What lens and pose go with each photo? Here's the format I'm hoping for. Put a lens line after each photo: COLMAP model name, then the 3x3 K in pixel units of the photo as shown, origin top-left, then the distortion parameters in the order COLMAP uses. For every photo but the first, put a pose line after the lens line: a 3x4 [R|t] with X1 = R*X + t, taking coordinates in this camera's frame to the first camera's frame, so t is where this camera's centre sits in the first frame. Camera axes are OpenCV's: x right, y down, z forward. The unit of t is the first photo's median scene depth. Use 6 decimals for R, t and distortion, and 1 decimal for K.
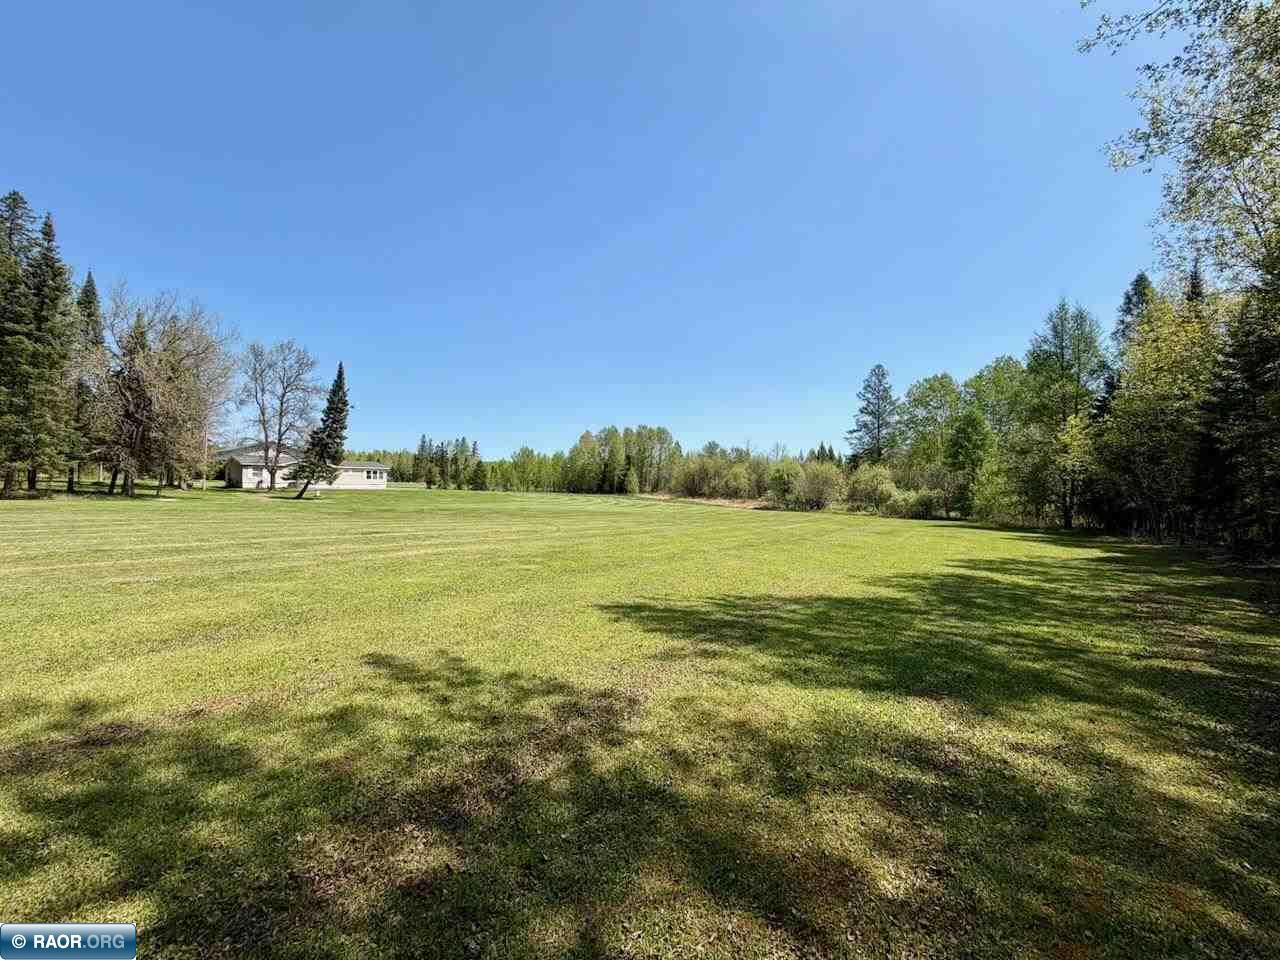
lens RADIAL K [[518.5, 0, 637.6], [0, 518.5, 477.1], [0, 0, 1]] dist [0.001102, 0.000241]
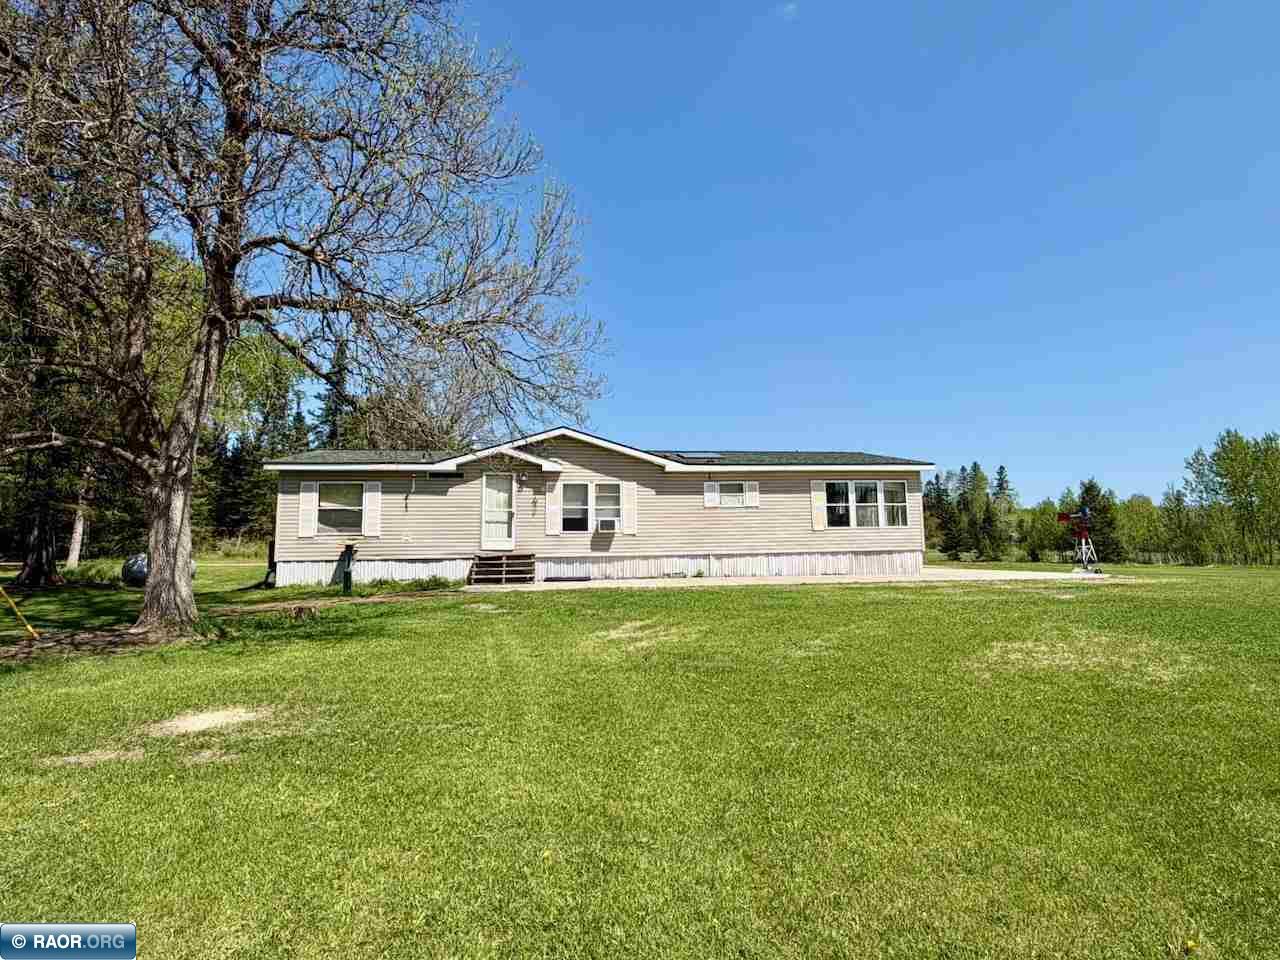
lens RADIAL K [[721.5, 0, 640.0], [0, 721.5, 480.0], [0, 0, 1]] dist [0.001059, 0.000483]
pose [[0.776079, -0.098812, -0.622846, -0.405693], [0.035620, 0.992940, -0.113143, 0.013516], [0.629629, 0.065622, 0.774120, 0.743602]]
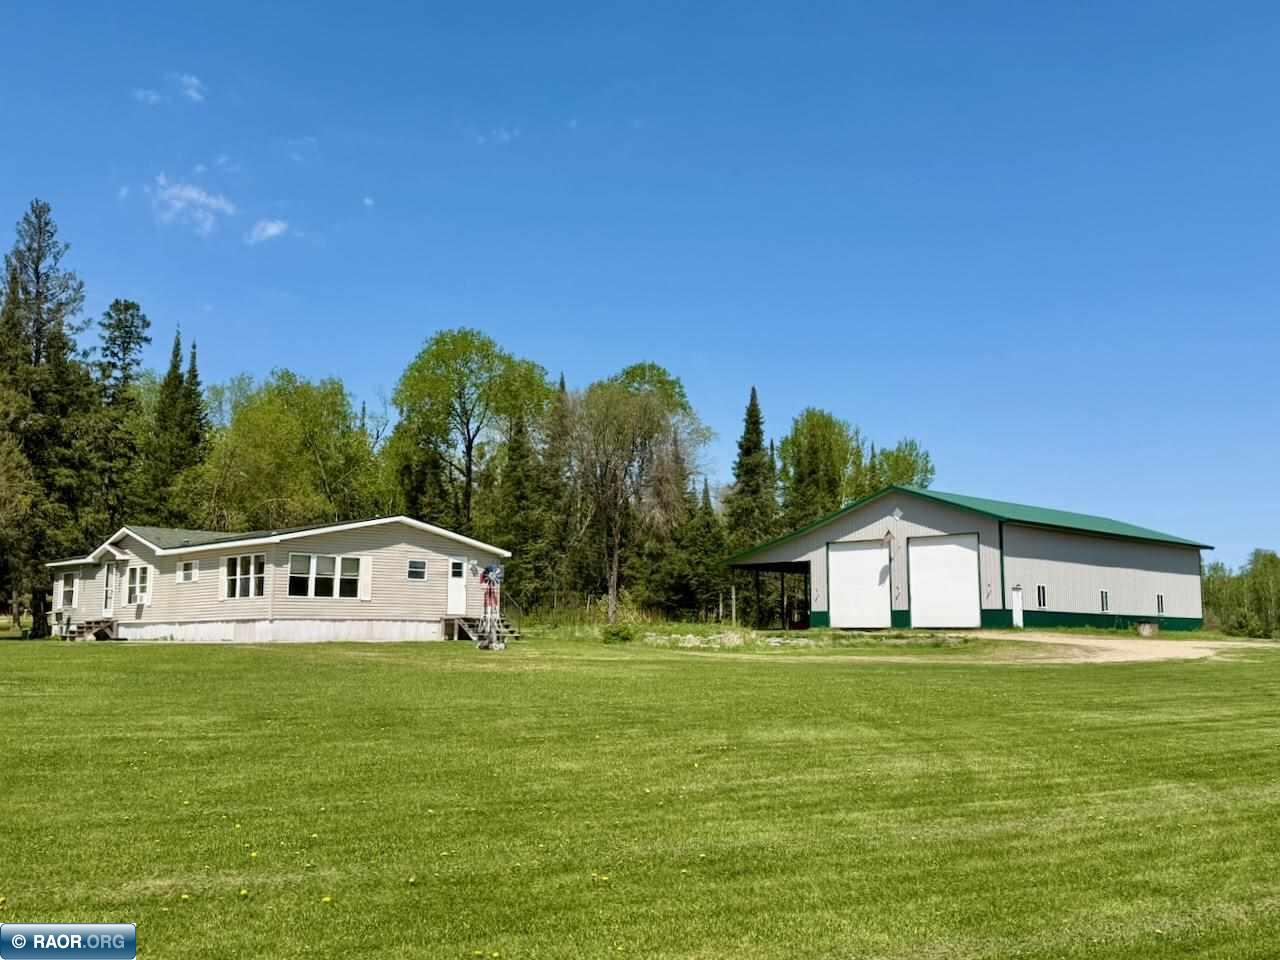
lens RADIAL K [[1249.5, 0, 644.0], [0, 1249.5, 485.4], [0, 0, 1]] dist [0.179665, -0.364486]
pose [[-0.056210, -0.136092, -0.989100, -0.009175], [0.005698, 0.990607, -0.136623, 0.029576], [0.998403, -0.013316, -0.054906, 1.187245]]
